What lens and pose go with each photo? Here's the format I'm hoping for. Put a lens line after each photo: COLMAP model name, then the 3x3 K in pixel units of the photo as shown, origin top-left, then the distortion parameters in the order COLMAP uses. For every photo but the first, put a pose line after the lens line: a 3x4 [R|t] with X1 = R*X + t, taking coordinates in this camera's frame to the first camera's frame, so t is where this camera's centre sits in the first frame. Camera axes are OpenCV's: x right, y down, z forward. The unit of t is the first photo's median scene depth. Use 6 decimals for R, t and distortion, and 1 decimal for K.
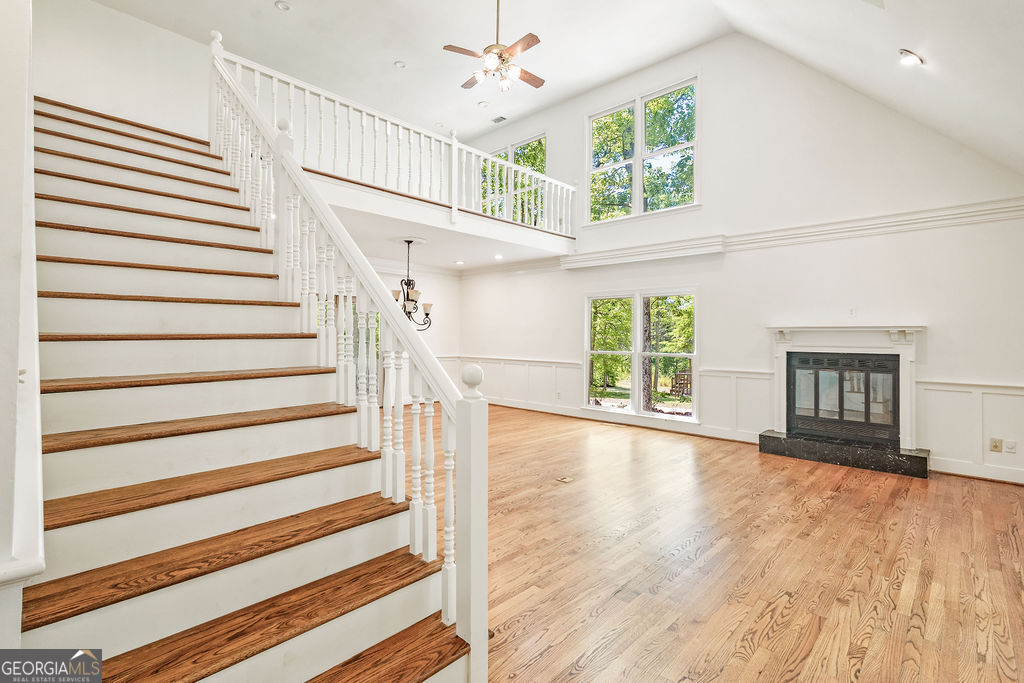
lens RADIAL K [[480.9, 0, 505.2], [0, 480.9, 338.1], [0, 0, 1]] dist [0.006004, -0.001028]
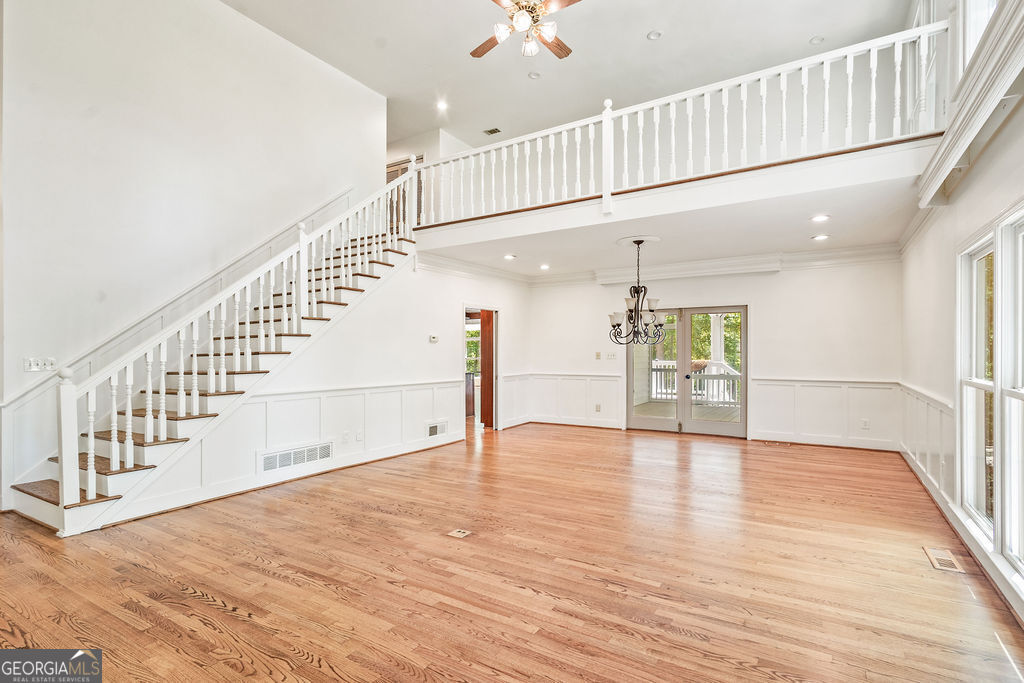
lens RADIAL K [[480.9, 0, 534.6], [0, 480.9, 355.4], [0, 0, 1]] dist [0.006004, -0.001028]
pose [[0.234151, -0.005737, -0.972183, 0.708005], [0.006224, 0.999971, -0.004402, 0.007650], [0.972180, -0.005020, 0.234180, 0.728036]]
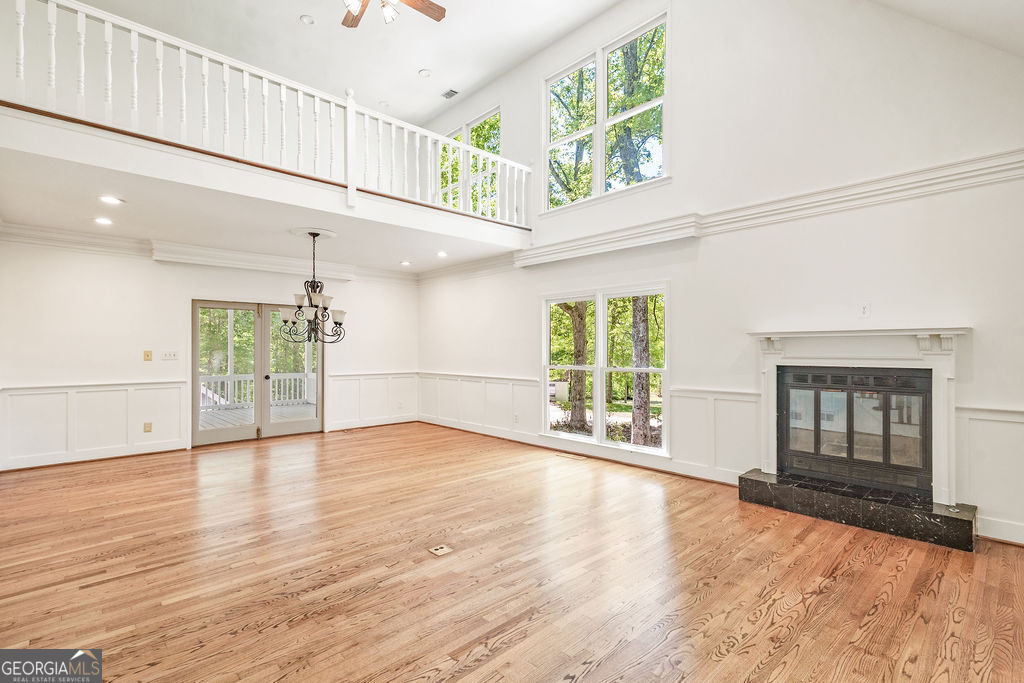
lens RADIAL K [[480.9, 0, 513.9], [0, 480.9, 355.9], [0, 0, 1]] dist [0.006004, -0.001028]
pose [[0.998879, -0.010284, -0.046212, 0.206900], [0.010874, 0.999863, 0.012517, -0.000551], [0.046077, -0.013005, 0.998853, 0.231388]]
